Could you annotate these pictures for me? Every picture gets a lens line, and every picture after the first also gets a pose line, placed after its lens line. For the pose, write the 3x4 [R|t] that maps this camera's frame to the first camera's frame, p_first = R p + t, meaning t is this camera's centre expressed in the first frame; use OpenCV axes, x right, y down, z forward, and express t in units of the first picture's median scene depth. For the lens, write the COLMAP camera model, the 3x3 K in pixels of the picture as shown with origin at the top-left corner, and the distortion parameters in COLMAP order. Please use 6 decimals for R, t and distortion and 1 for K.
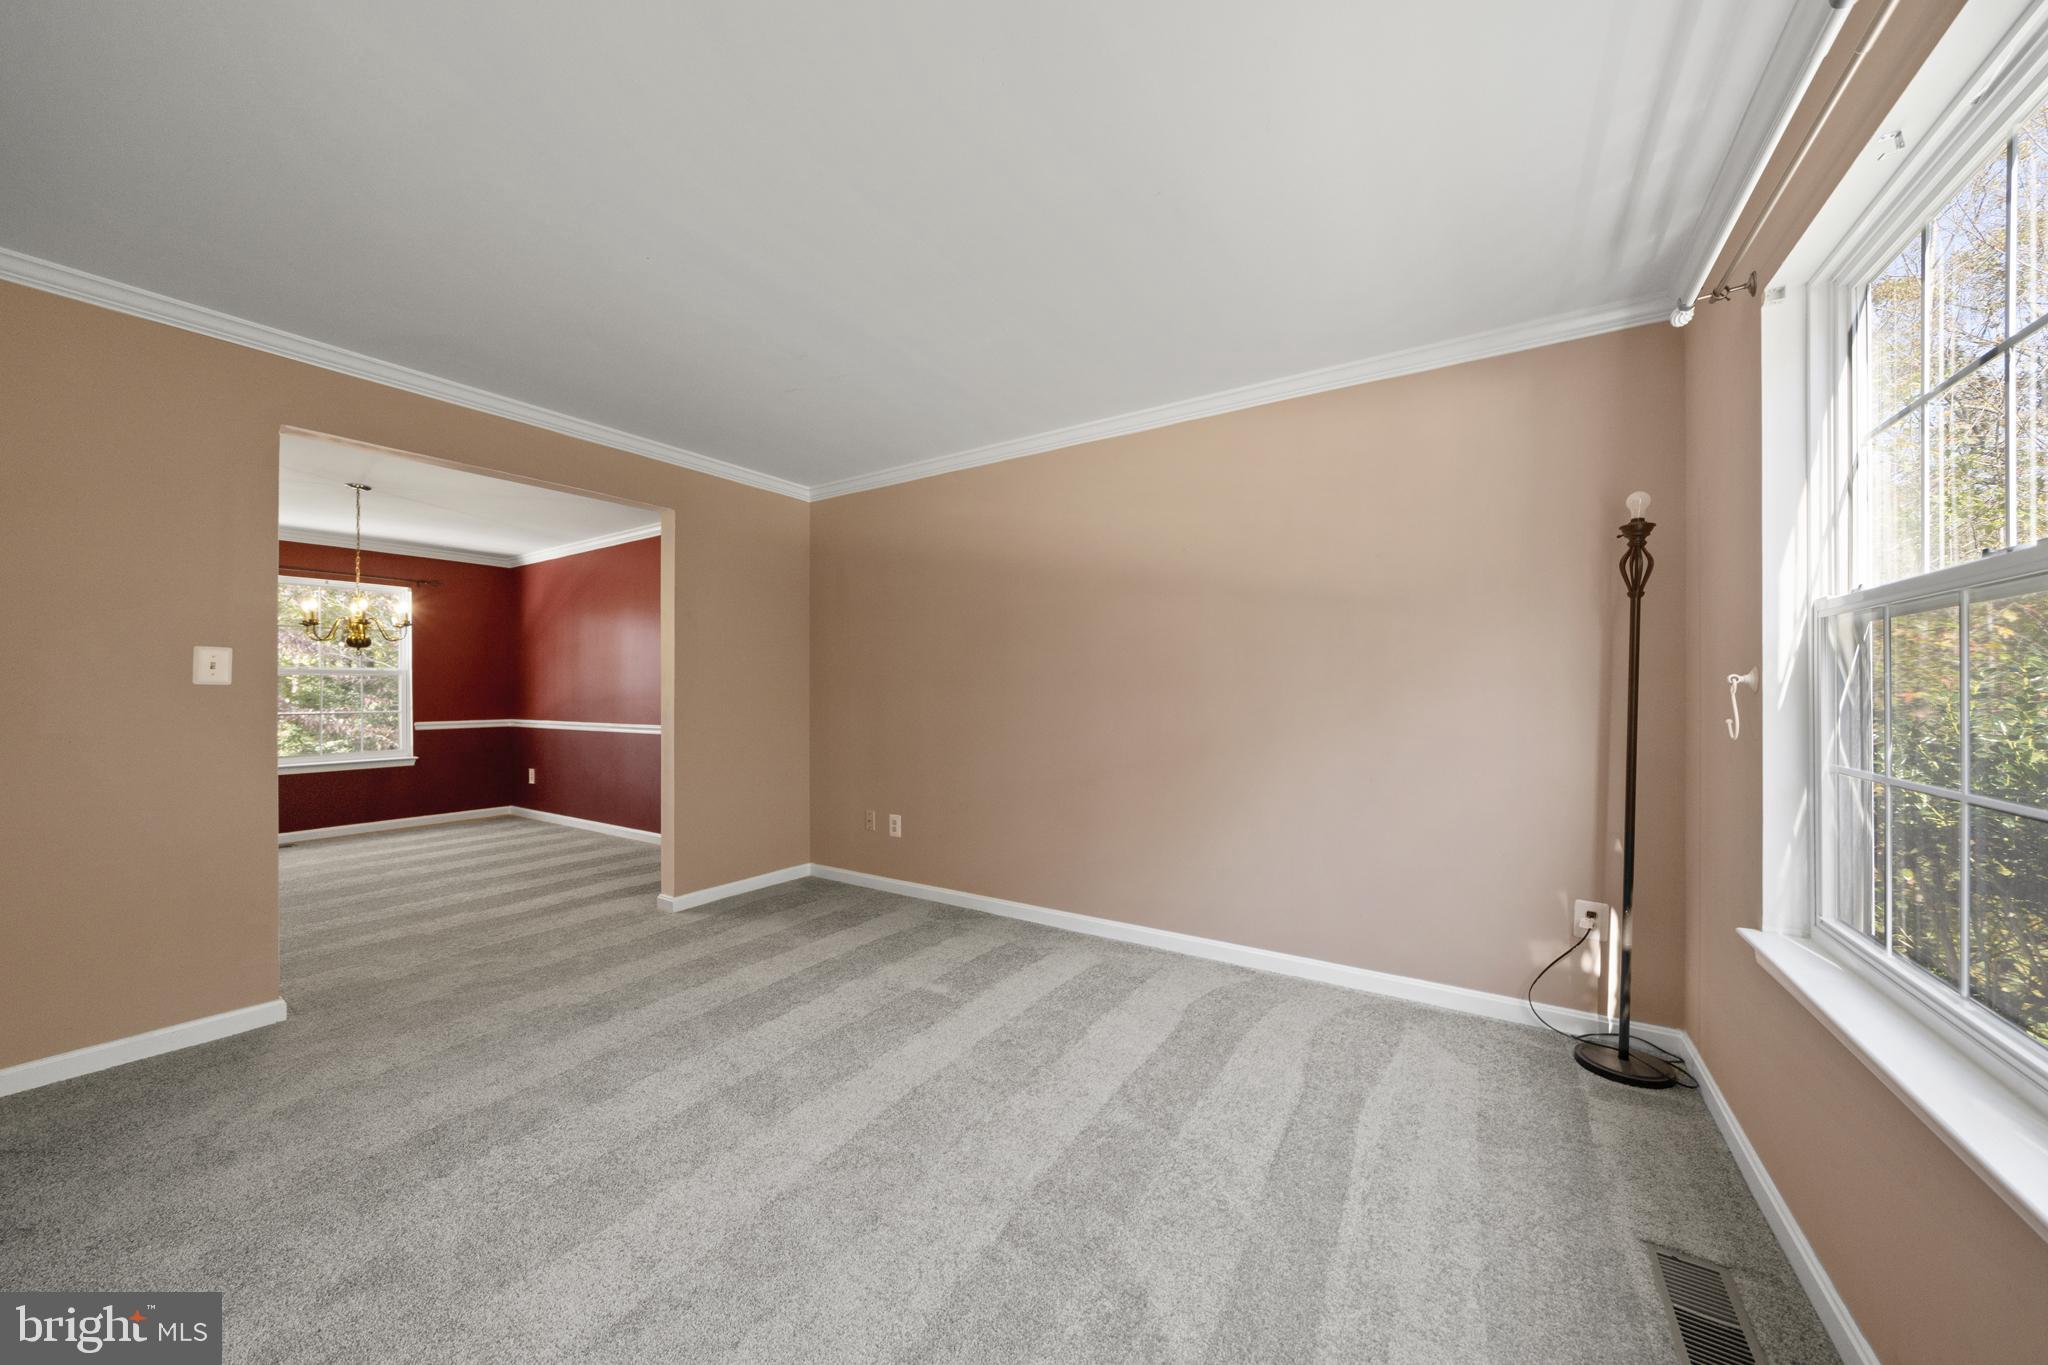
lens RADIAL K [[724.7, 0, 1024.0], [0, 724.7, 682.5], [0, 0, 1]] dist [-0.013186, -0.000014]
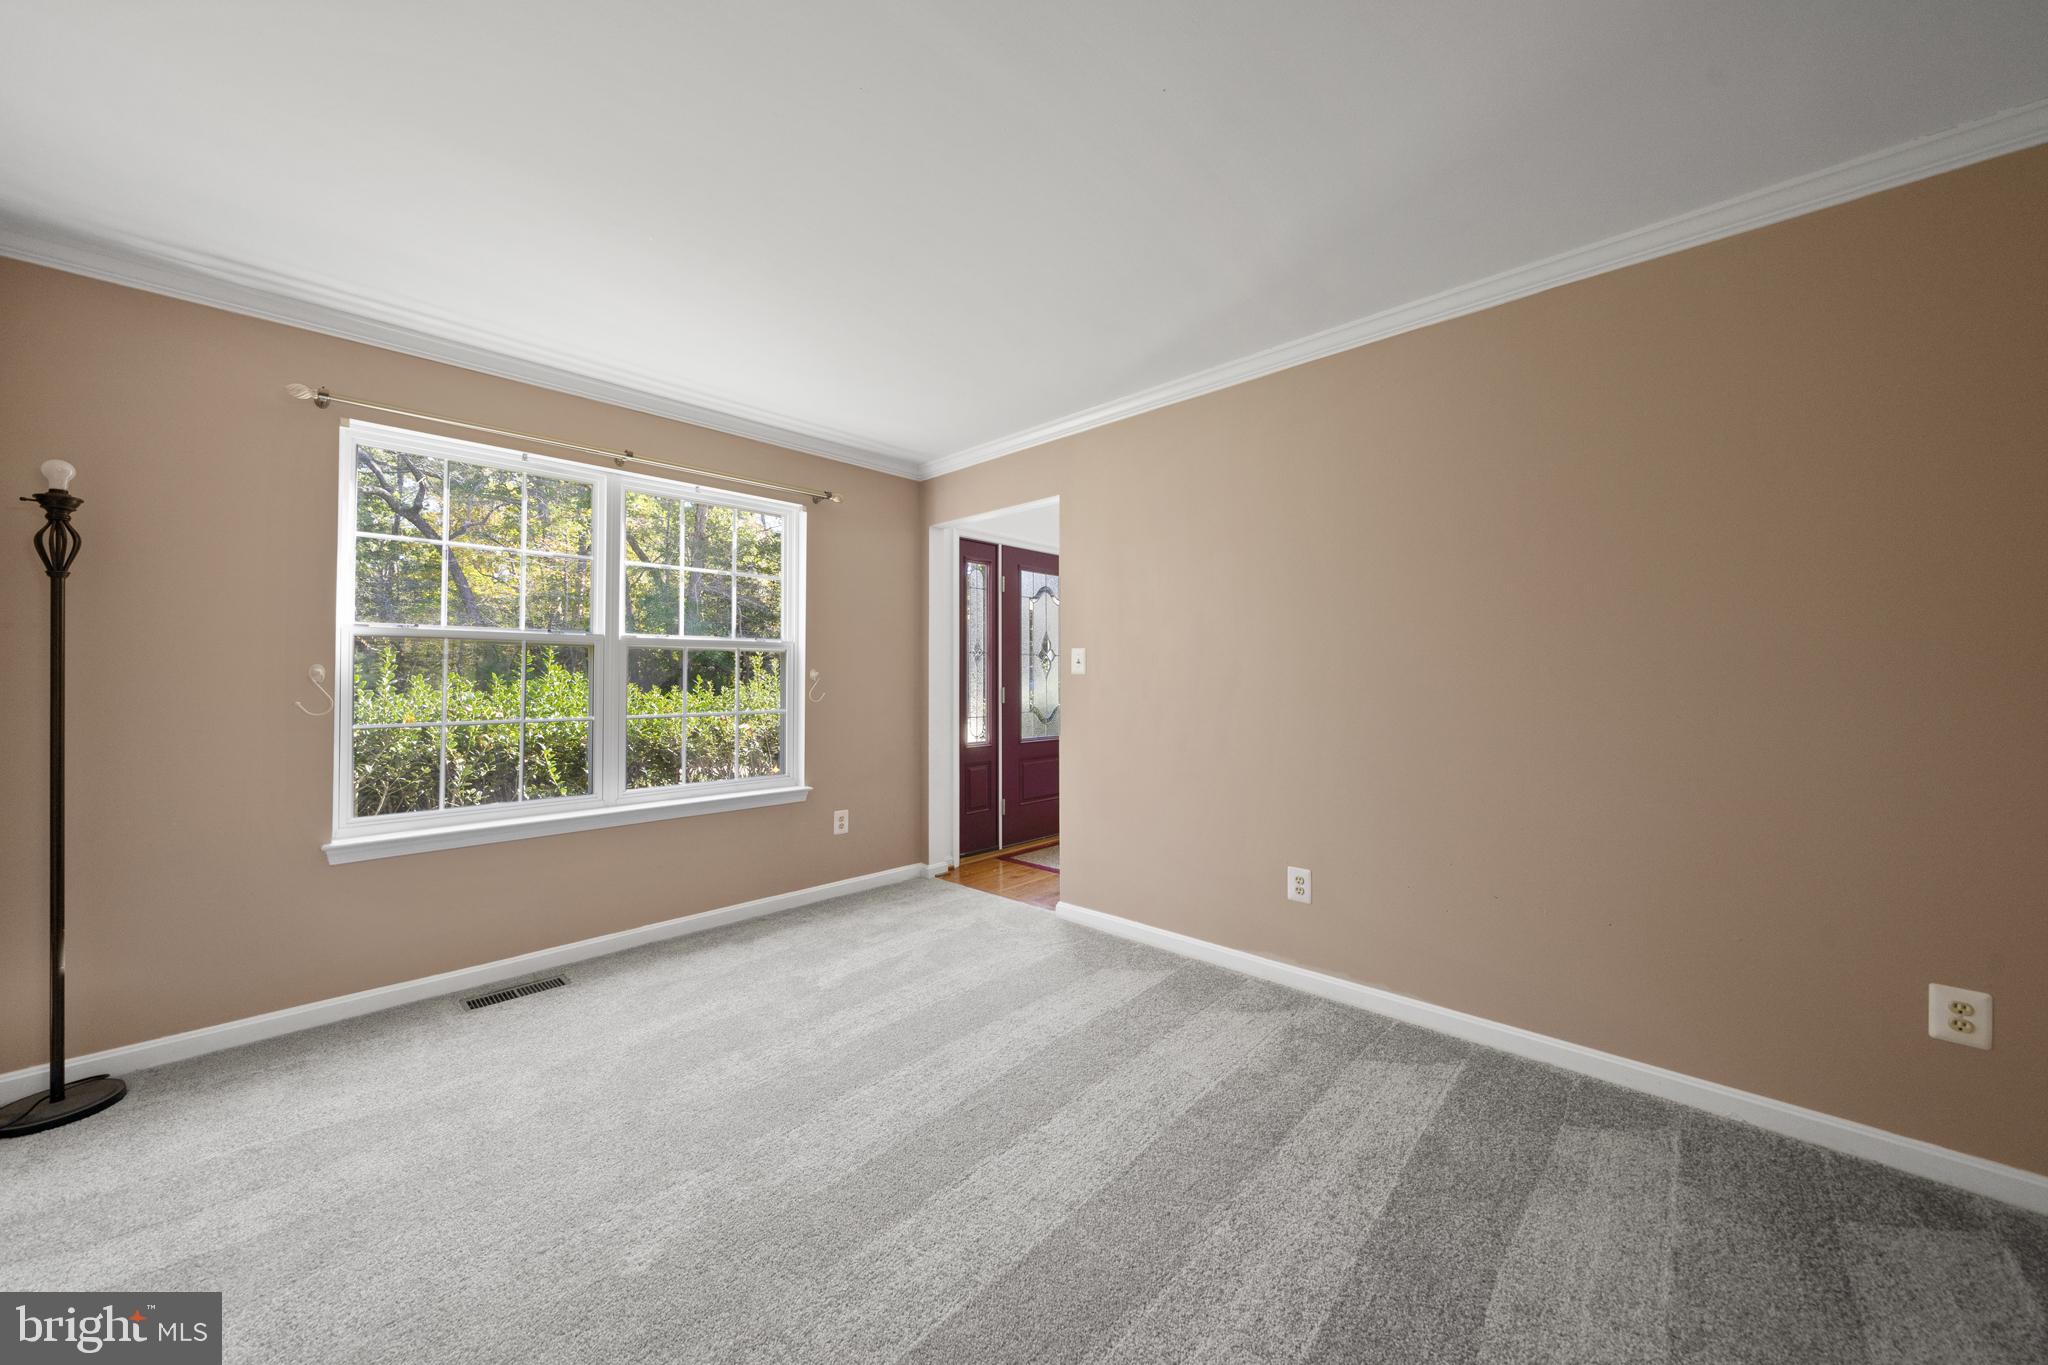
lens RADIAL K [[724.7, 0, 1024.0], [0, 724.7, 682.5], [0, 0, 1]] dist [-0.013186, -0.000014]
pose [[-0.984118, -0.000303, 0.177515, -0.487035], [-0.001170, 0.999988, -0.004778, 0.014074], [-0.177512, -0.004910, -0.984106, 1.656230]]
